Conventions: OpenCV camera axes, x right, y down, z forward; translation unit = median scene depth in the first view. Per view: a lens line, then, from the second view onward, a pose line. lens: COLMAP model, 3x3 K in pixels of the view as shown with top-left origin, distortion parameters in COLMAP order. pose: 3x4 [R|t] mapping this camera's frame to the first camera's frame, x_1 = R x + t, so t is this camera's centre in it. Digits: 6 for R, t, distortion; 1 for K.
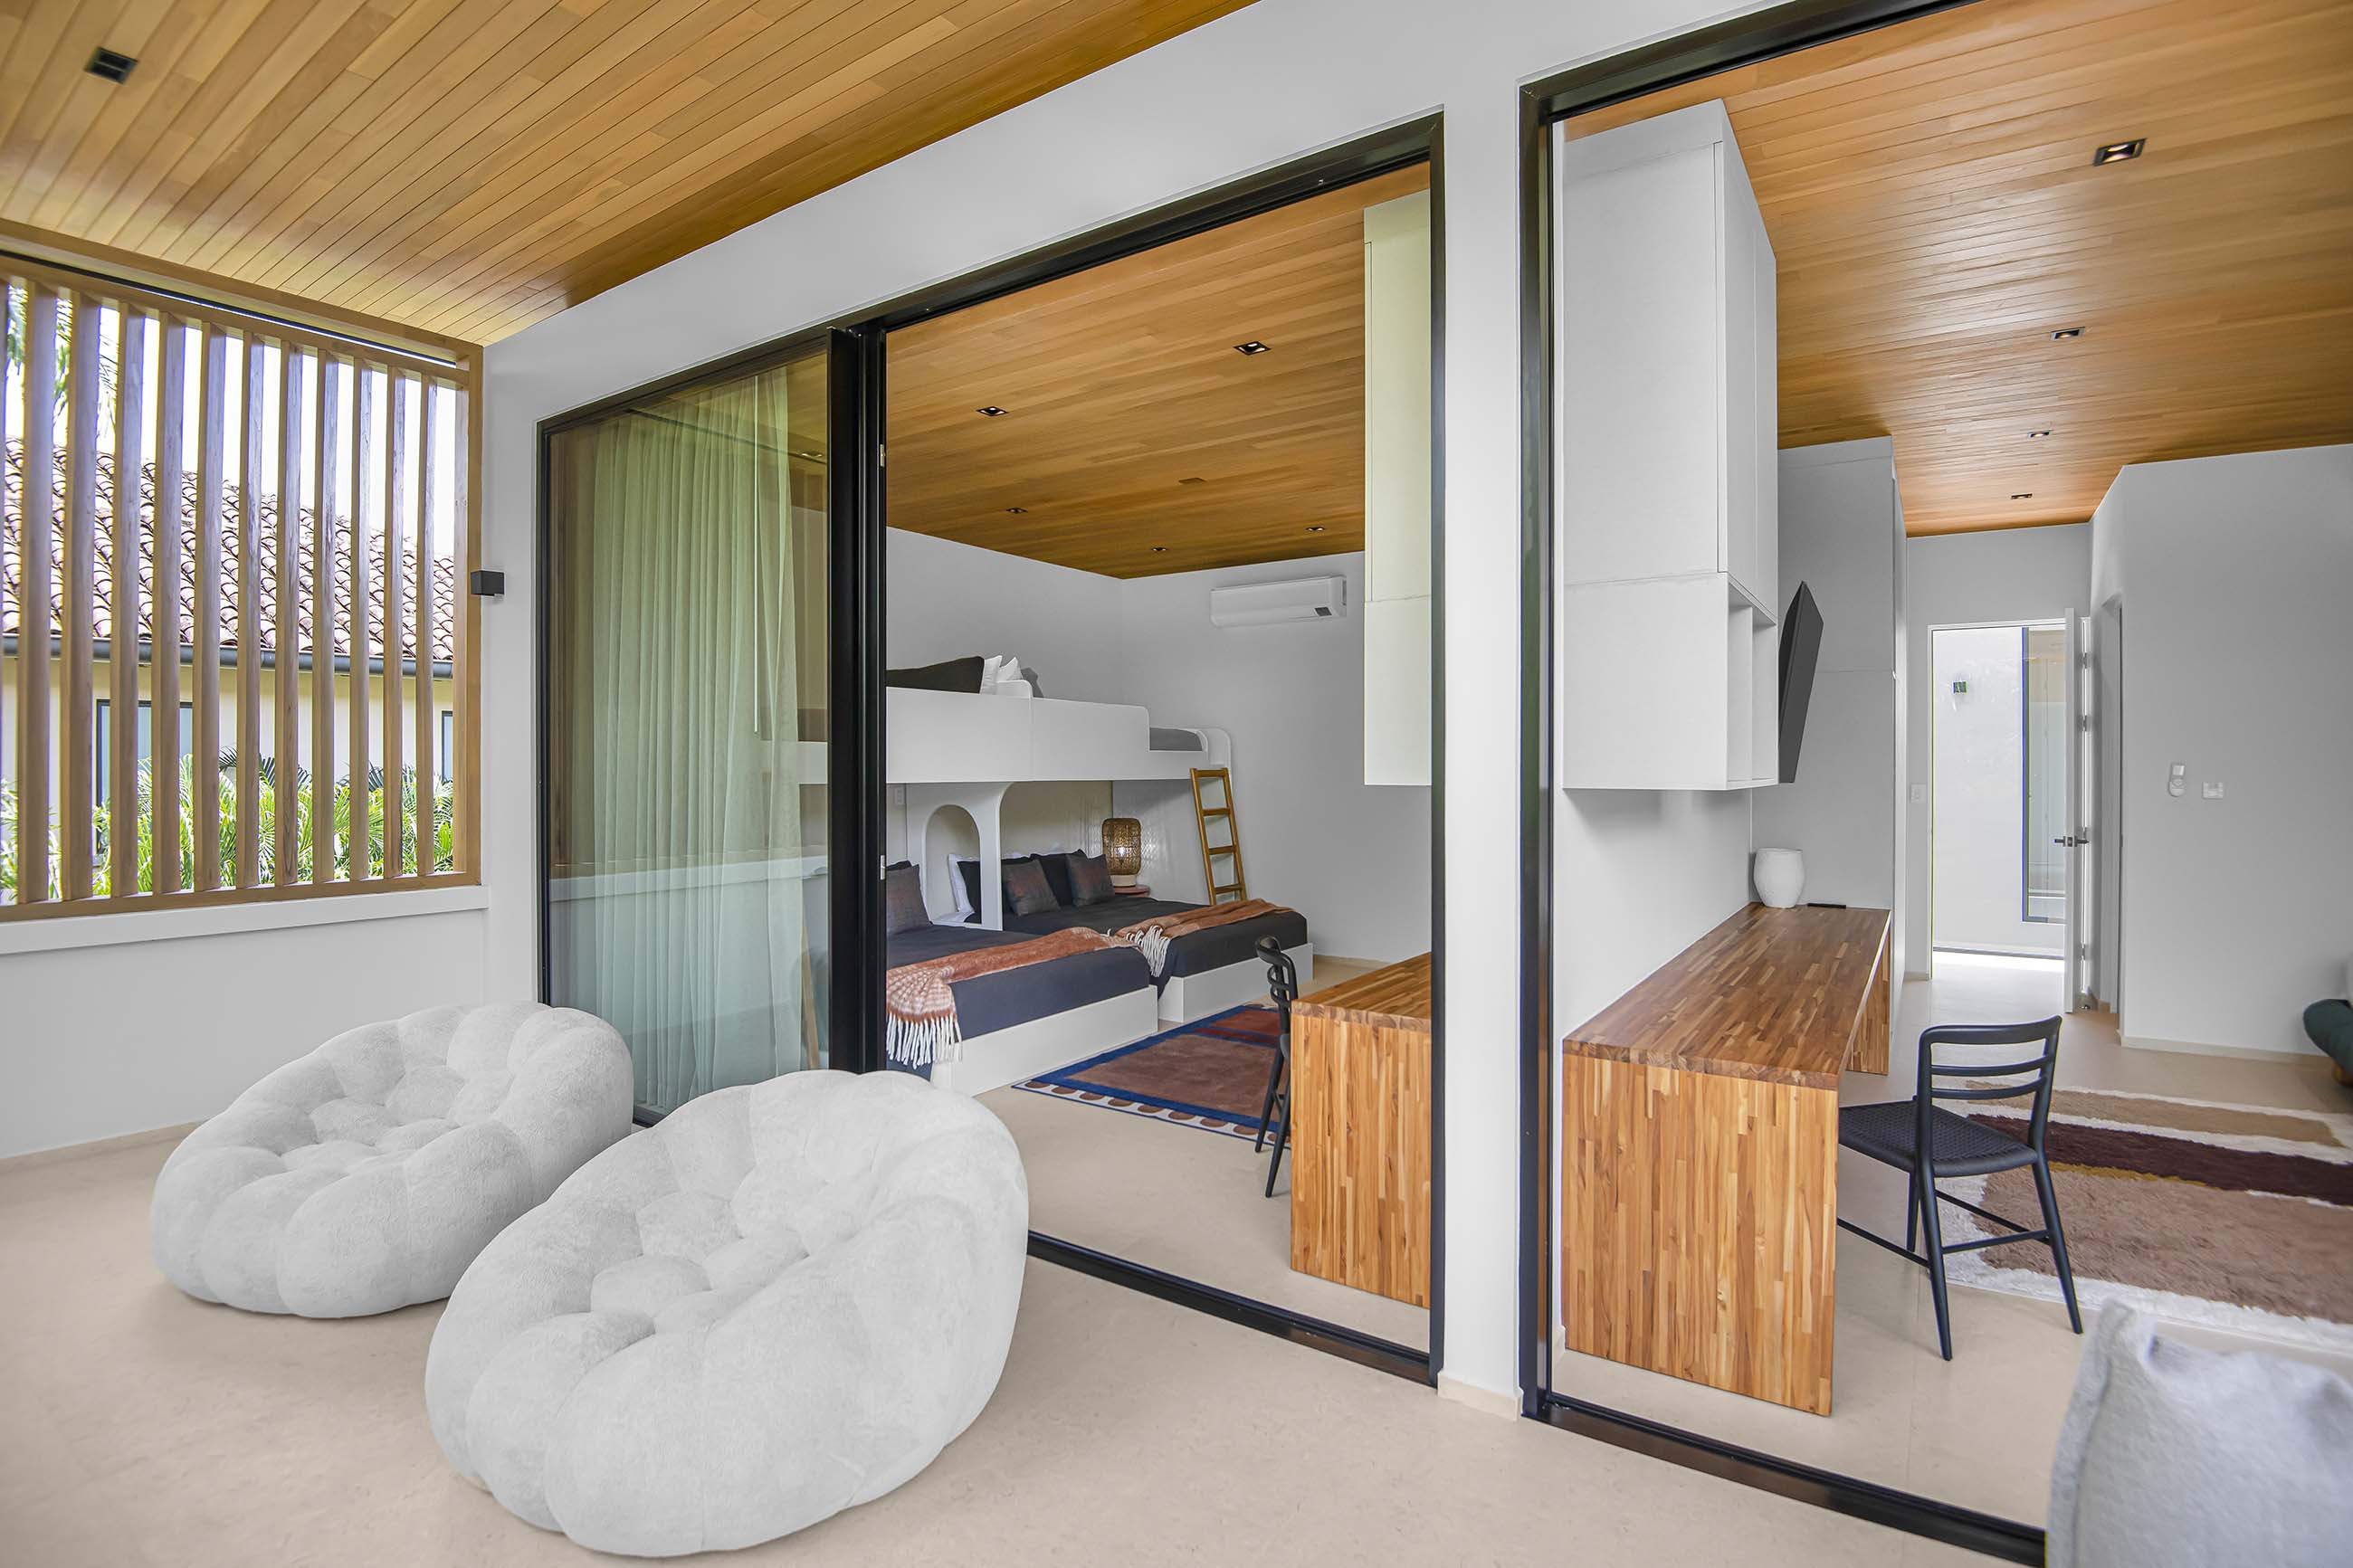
lens RADIAL K [[1224.8, 0, 1183.1], [0, 1224.8, 757.4], [0, 0, 1]] dist [-0.024814, 0.000482]
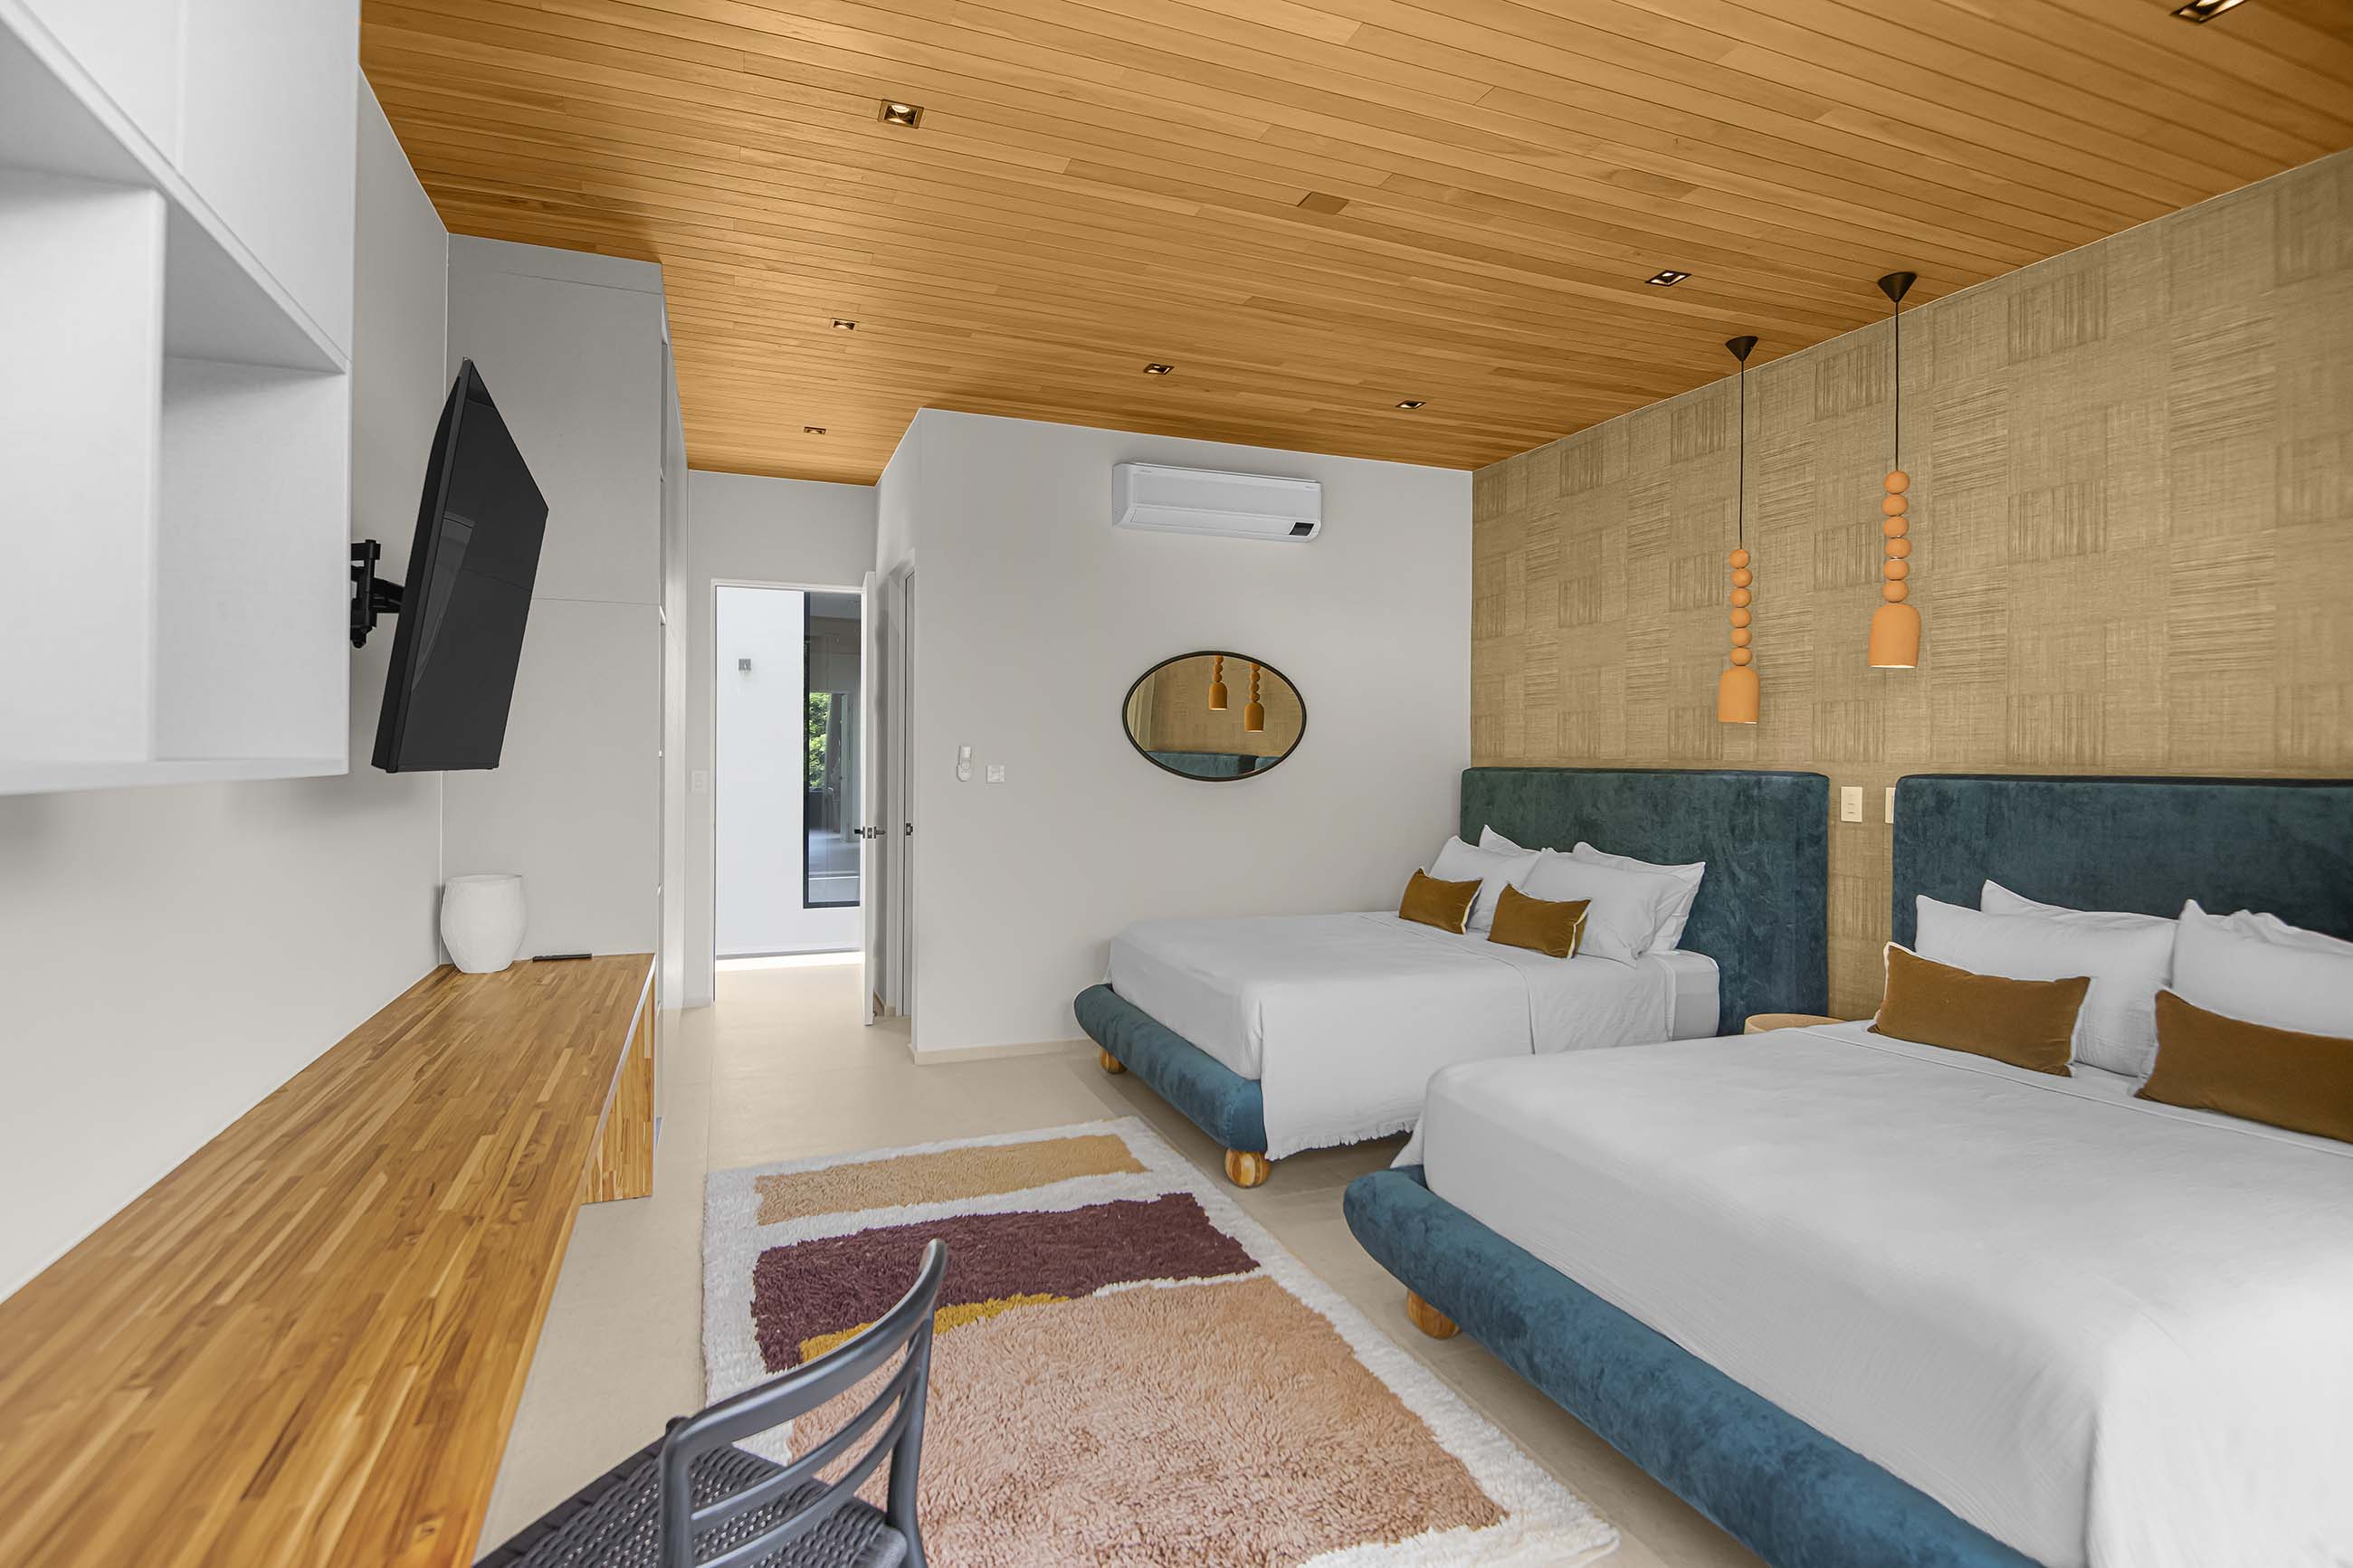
lens RADIAL K [[1150.5, 0, 1176.8], [0, 1150.5, 748.8], [0, 0, 1]] dist [0.032370, -0.028509]
pose [[0.596534, 0.004016, 0.802578, 0.221089], [-0.005472, 0.999985, -0.000936, 0.008357], [-0.802569, -0.003834, 0.596546, 0.355469]]
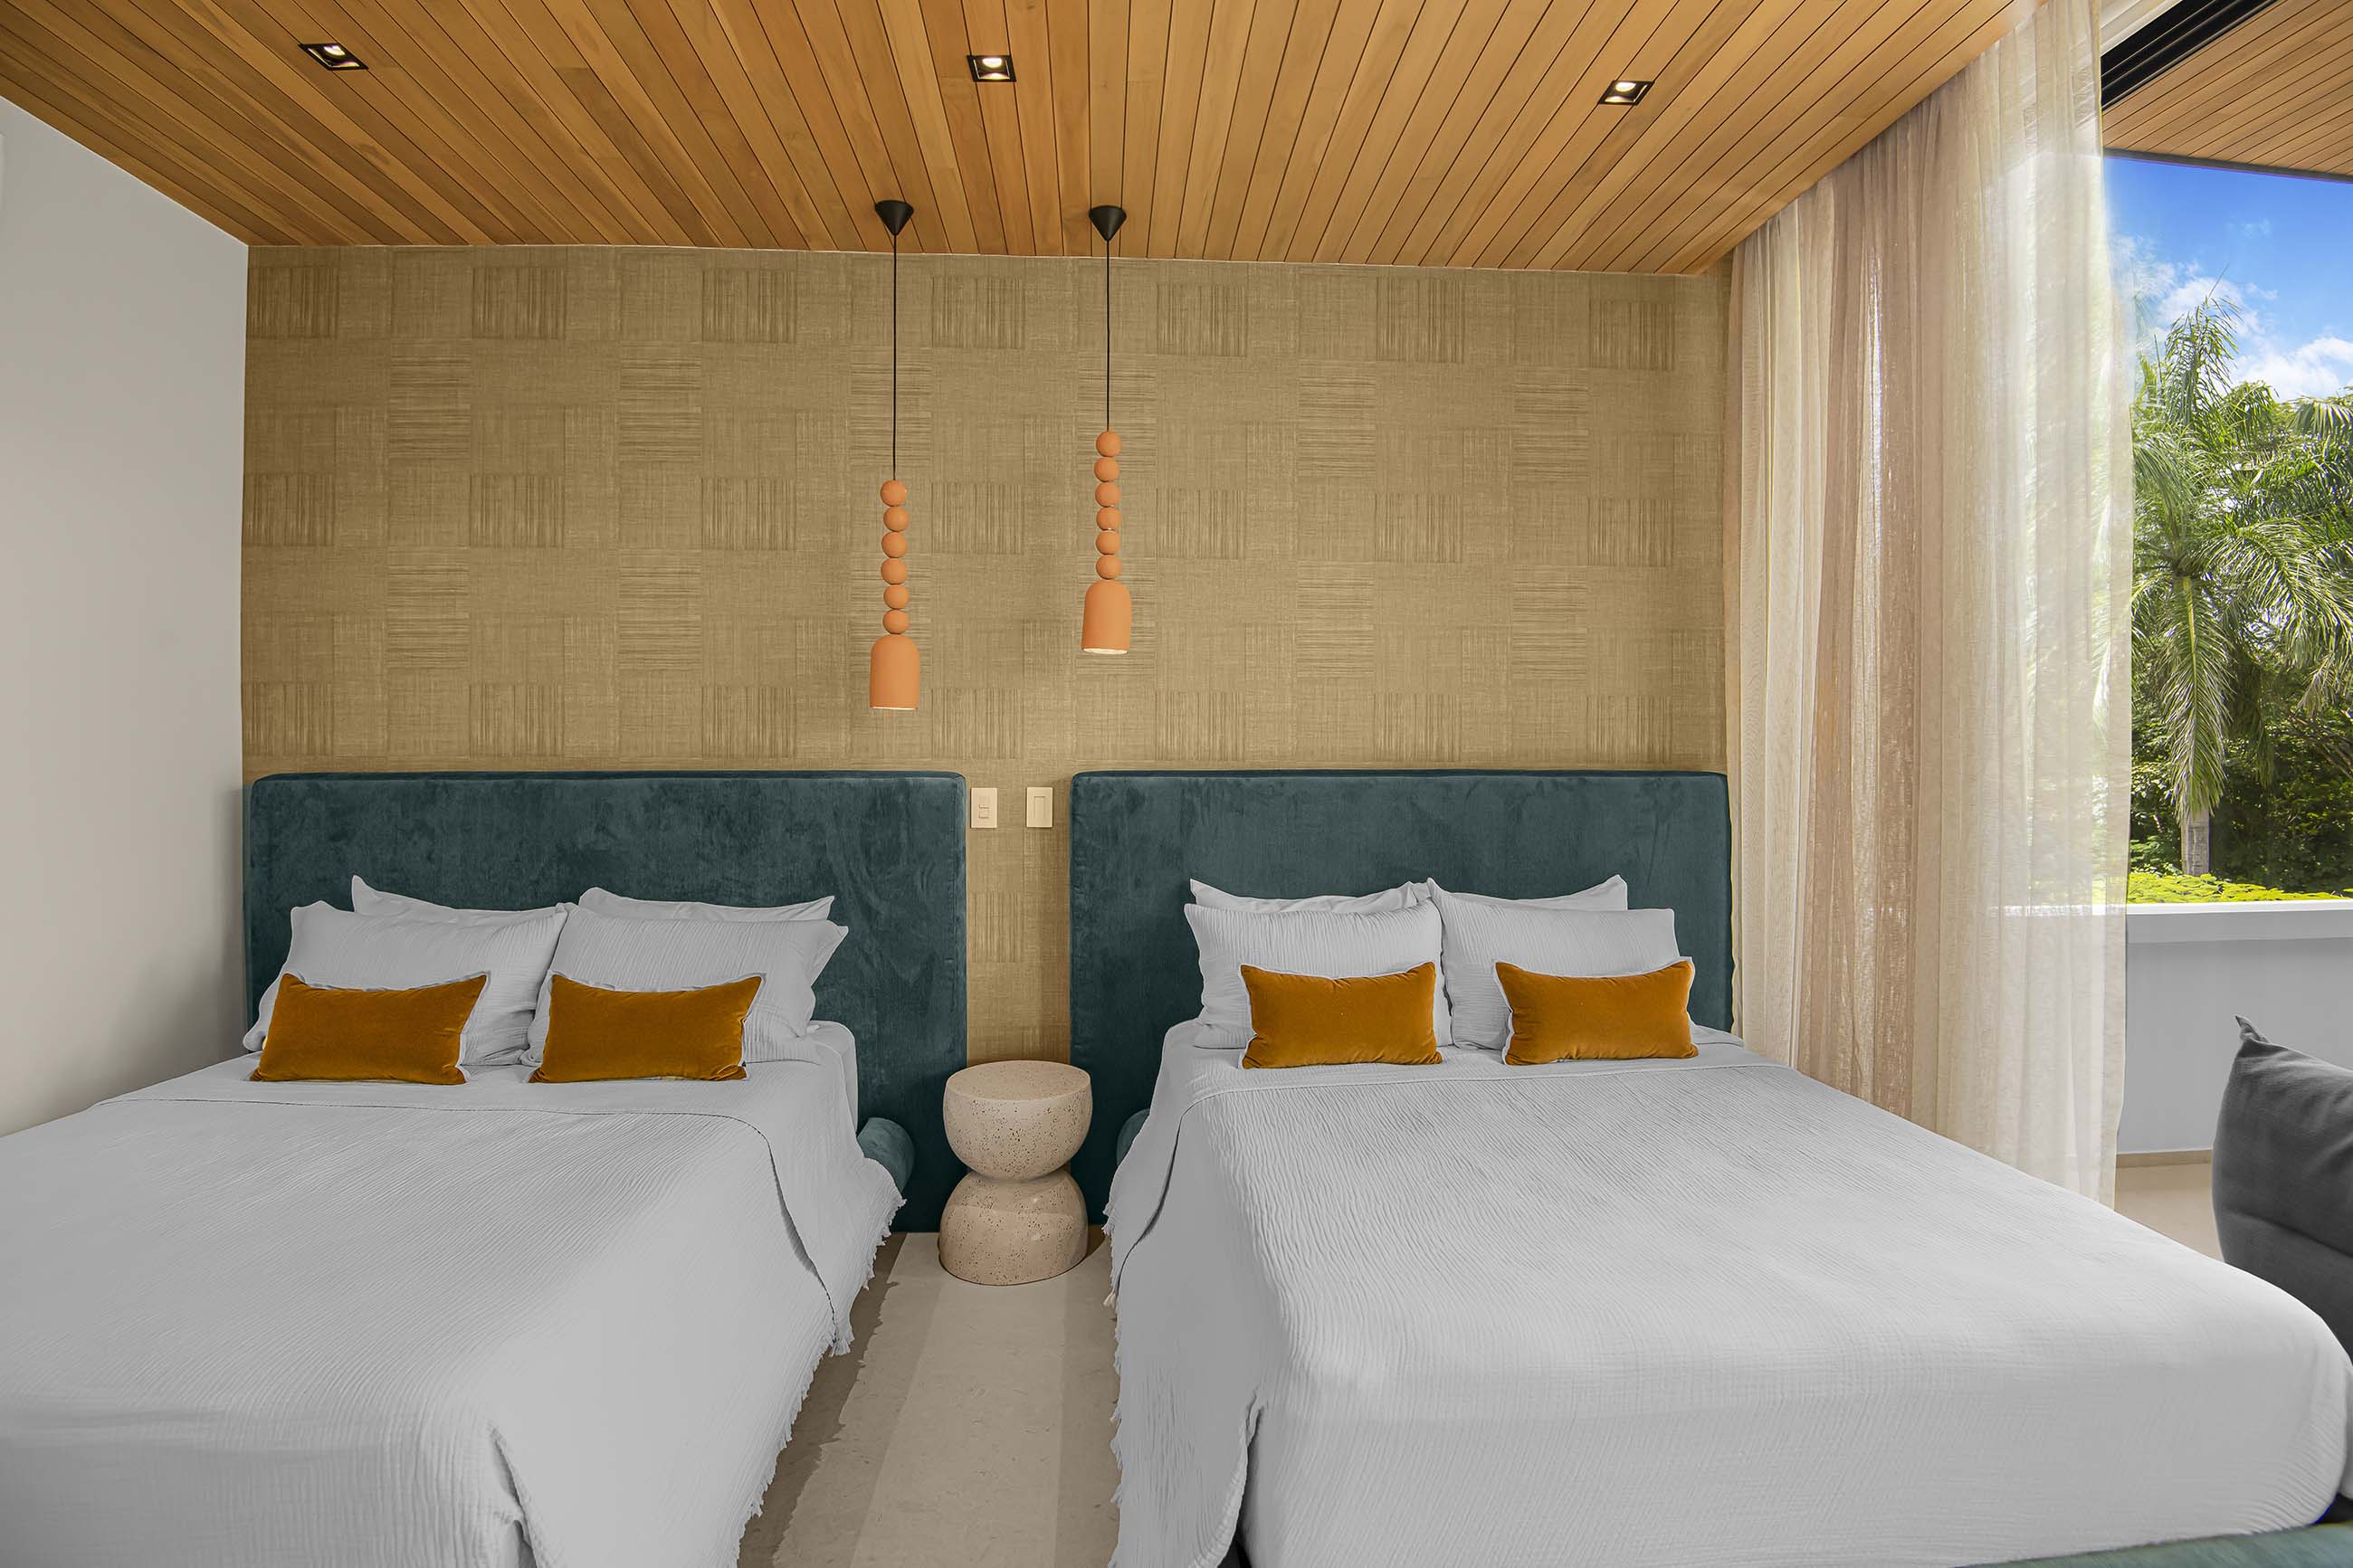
lens RADIAL K [[1224.8, 0, 1183.1], [0, 1224.8, 757.4], [0, 0, 1]] dist [-0.024814, 0.000482]
pose [[-0.580227, -0.008852, 0.814407, 0.458274], [-0.004728, 0.999961, 0.007499, 0.007462], [-0.814441, 0.000501, -0.580246, 0.741643]]
